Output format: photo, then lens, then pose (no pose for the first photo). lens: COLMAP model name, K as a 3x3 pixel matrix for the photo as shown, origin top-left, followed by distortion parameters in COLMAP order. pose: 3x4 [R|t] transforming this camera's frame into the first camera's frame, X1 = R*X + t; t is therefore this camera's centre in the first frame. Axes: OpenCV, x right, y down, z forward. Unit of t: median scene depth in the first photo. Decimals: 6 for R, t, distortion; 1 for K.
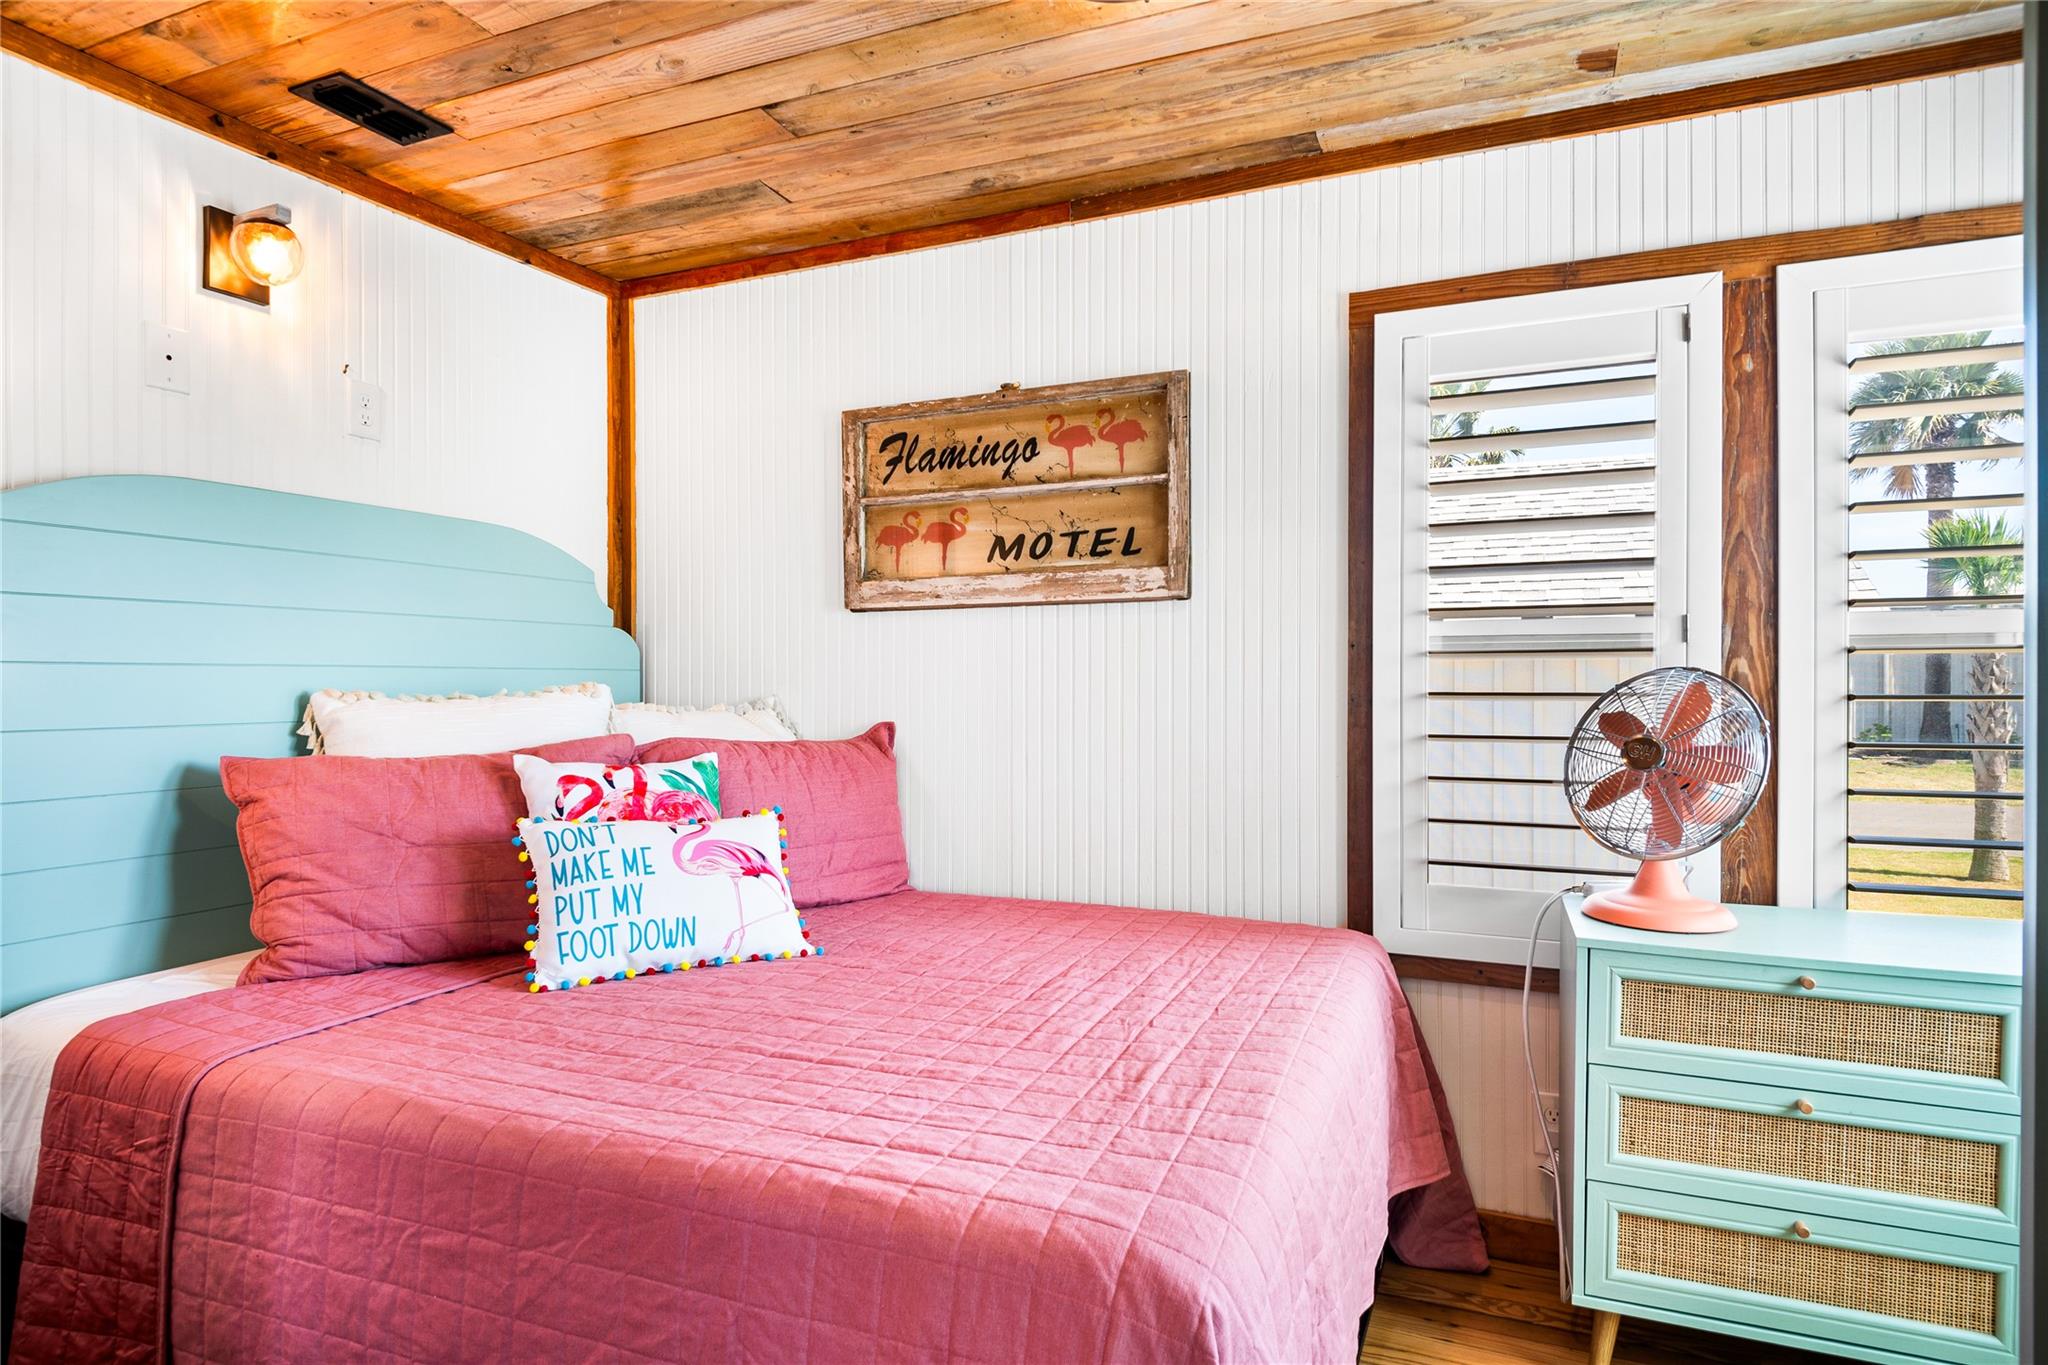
lens RADIAL K [[1124.3, 0, 1031.1], [0, 1124.3, 700.3], [0, 0, 1]] dist [0.051998, -0.061619]
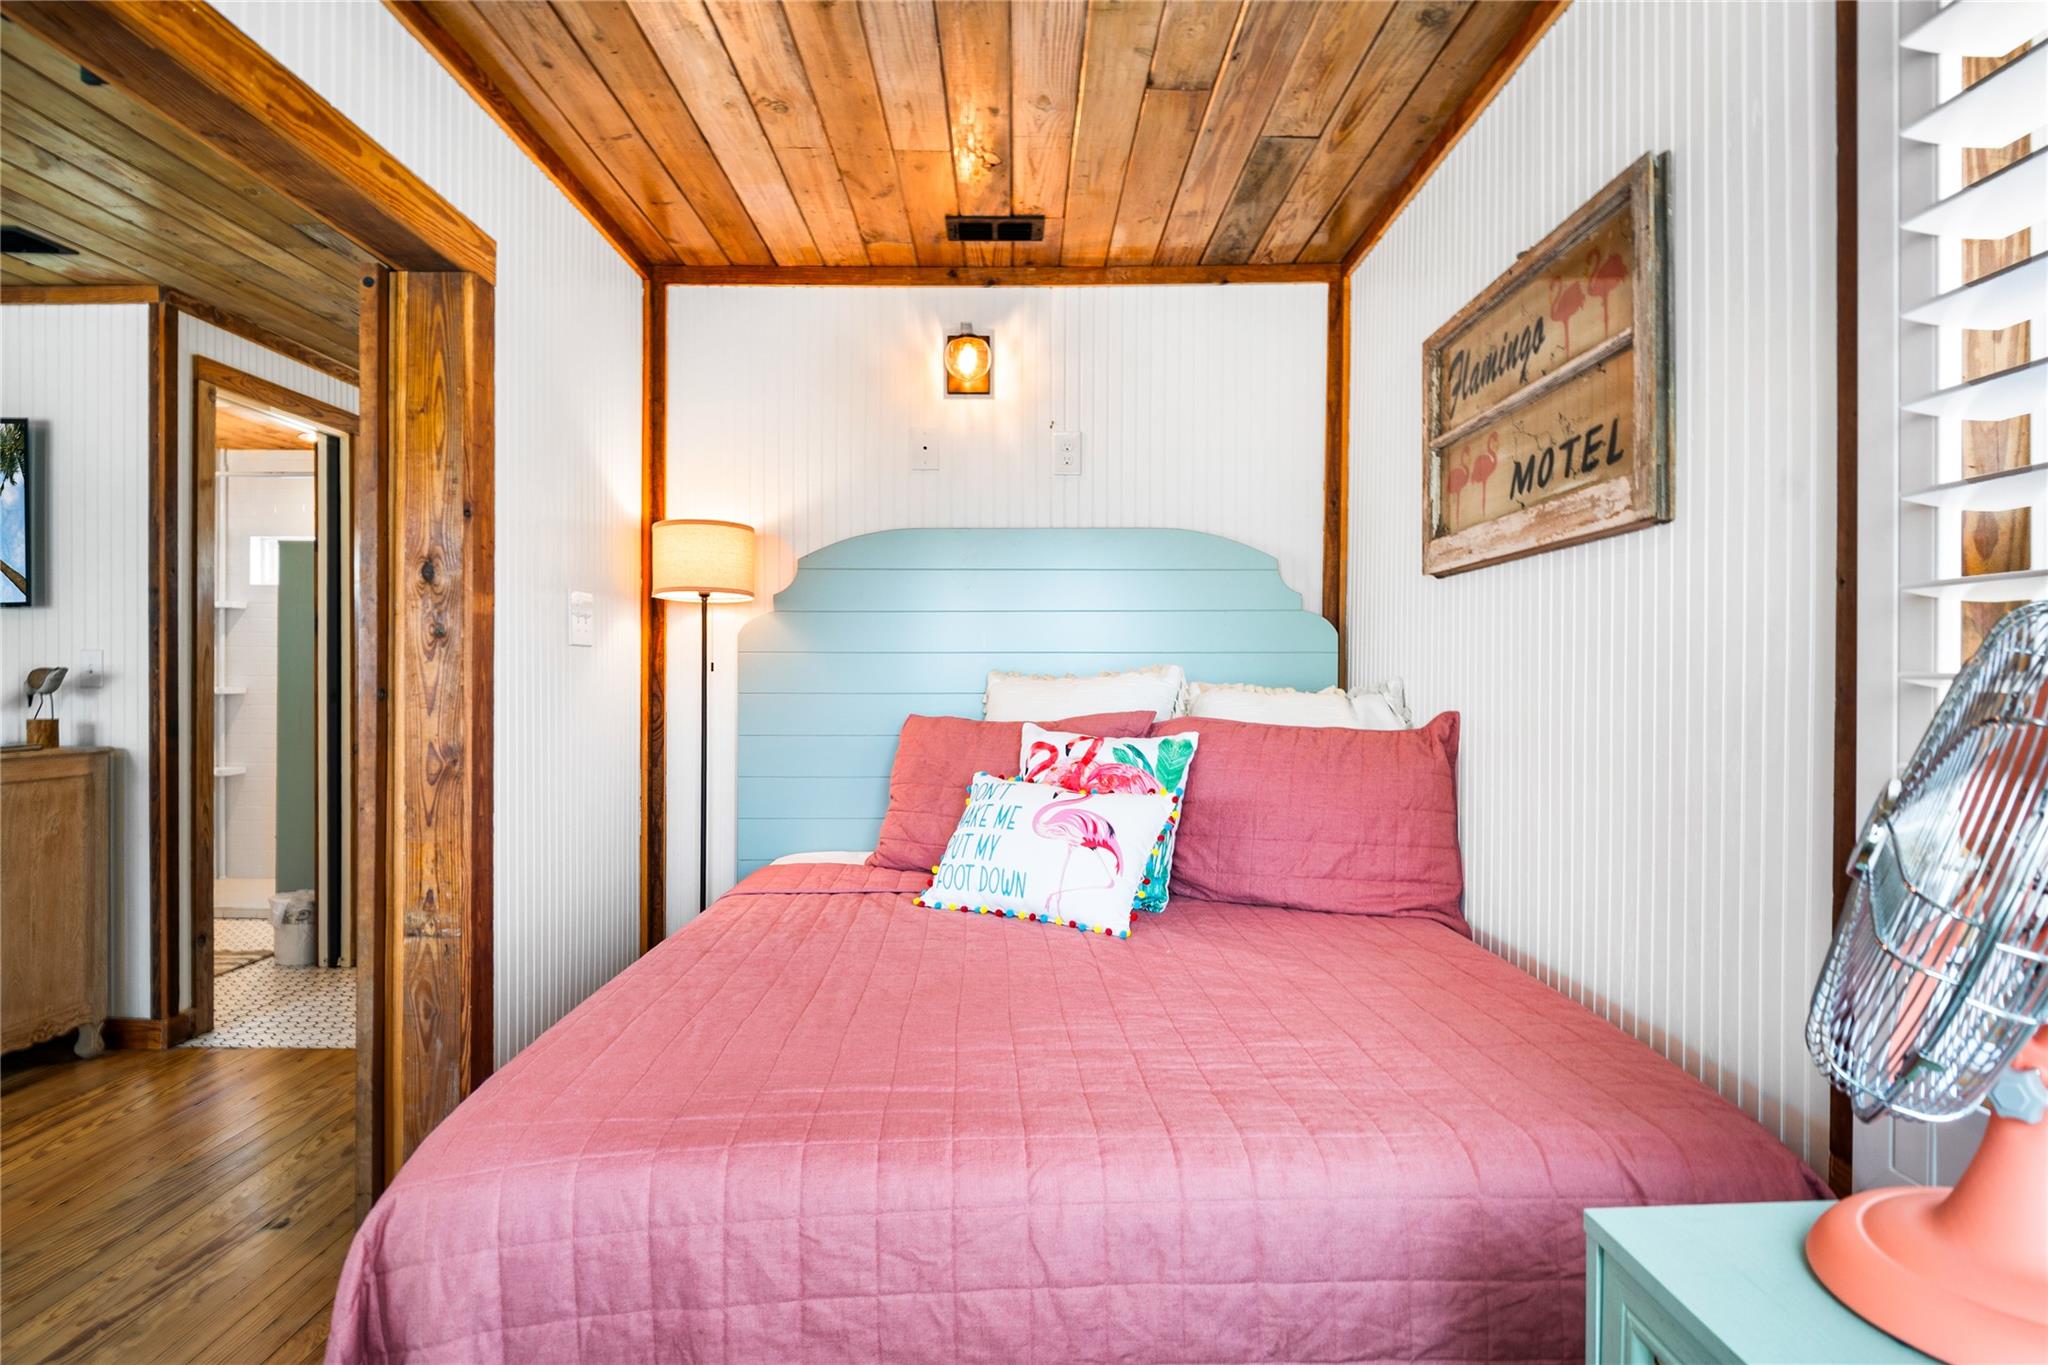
lens RADIAL K [[1168.3, 0, 1024.0], [0, 1168.3, 682.5], [0, 0, 1]] dist [0.033052, -0.001457]
pose [[0.388913, 0.008972, -0.921231, 0.577435], [-0.016184, 0.999865, 0.002905, 0.001295], [0.921132, 0.013780, 0.389005, 0.420543]]
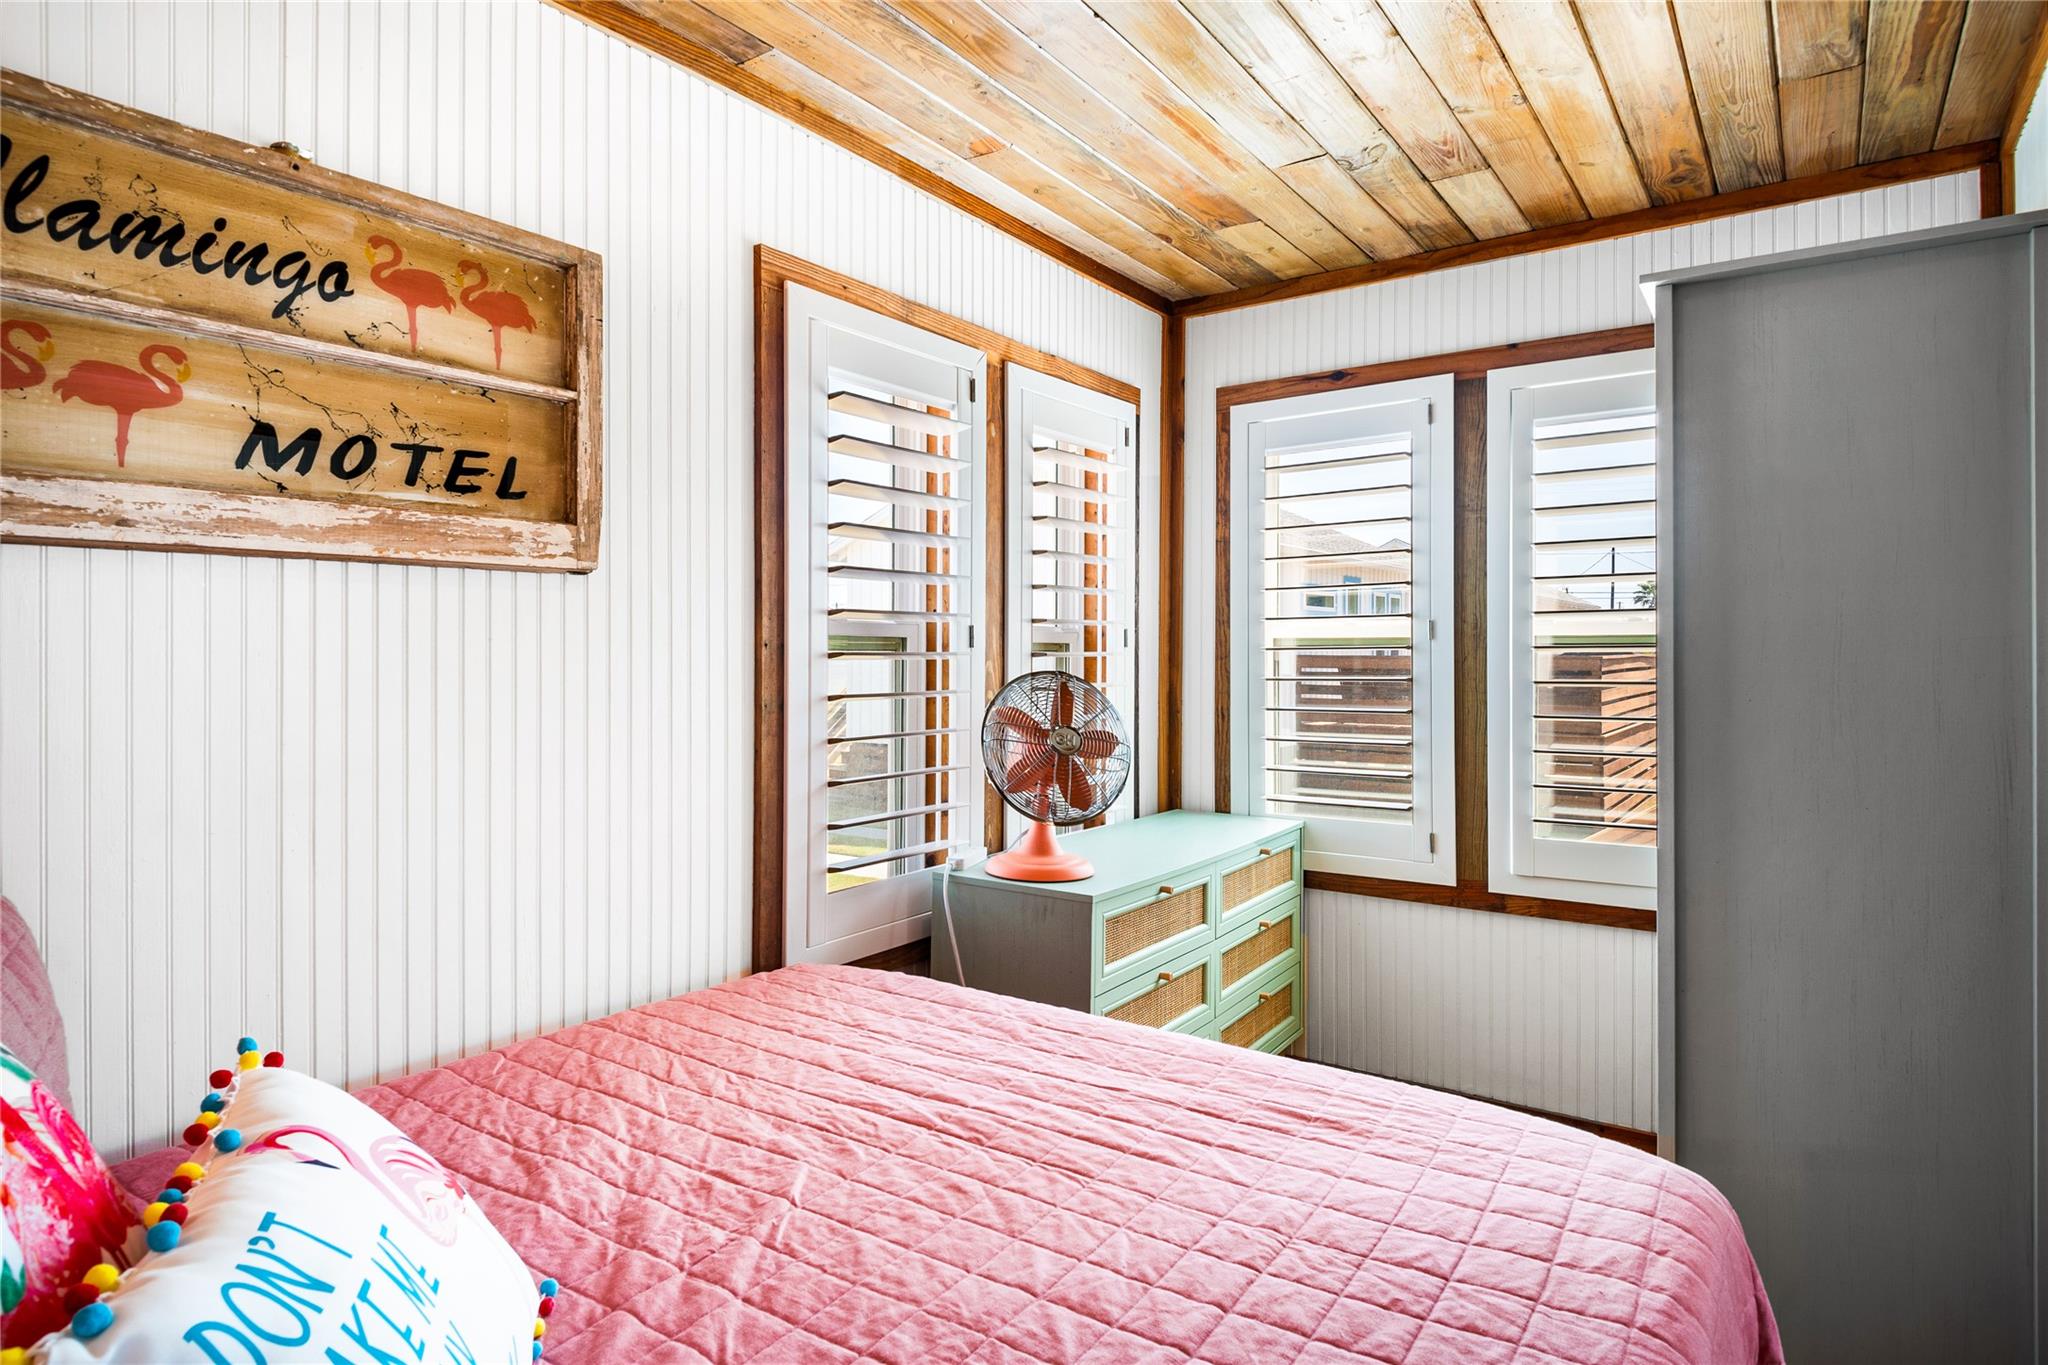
lens RADIAL K [[1134.4, 0, 1022.6], [0, 1134.4, 660.9], [0, 0, 1]] dist [0.029429, -0.036171]
pose [[0.212369, -0.004342, 0.977180, -0.490876], [0.019714, 0.999806, 0.000158, -0.029125], [-0.976991, 0.019231, 0.212413, 0.565295]]
